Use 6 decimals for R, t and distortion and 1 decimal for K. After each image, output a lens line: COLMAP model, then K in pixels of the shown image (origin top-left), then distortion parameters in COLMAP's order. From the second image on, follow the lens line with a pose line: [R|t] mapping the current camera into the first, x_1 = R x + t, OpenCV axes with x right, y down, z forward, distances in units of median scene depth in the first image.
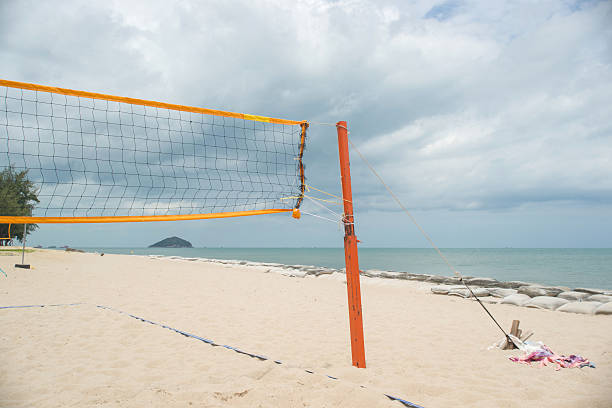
lens RADIAL K [[594.2, 0, 306.6], [0, 594.2, 204.4], [0, 0, 1]] dist [0.028119, 0.013400]
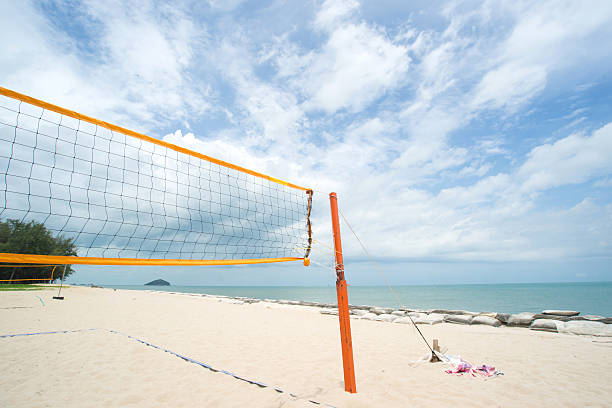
lens RADIAL K [[302.6, 0, 306.0], [0, 302.6, 204.0], [0, 0, 1]] dist [-0.052214, 0.030183]
pose [[0.974304, 0.057474, 0.217779, -0.111380], [-0.014576, 0.980958, -0.193673, 0.013714], [-0.224763, 0.185522, 0.956589, 0.276683]]
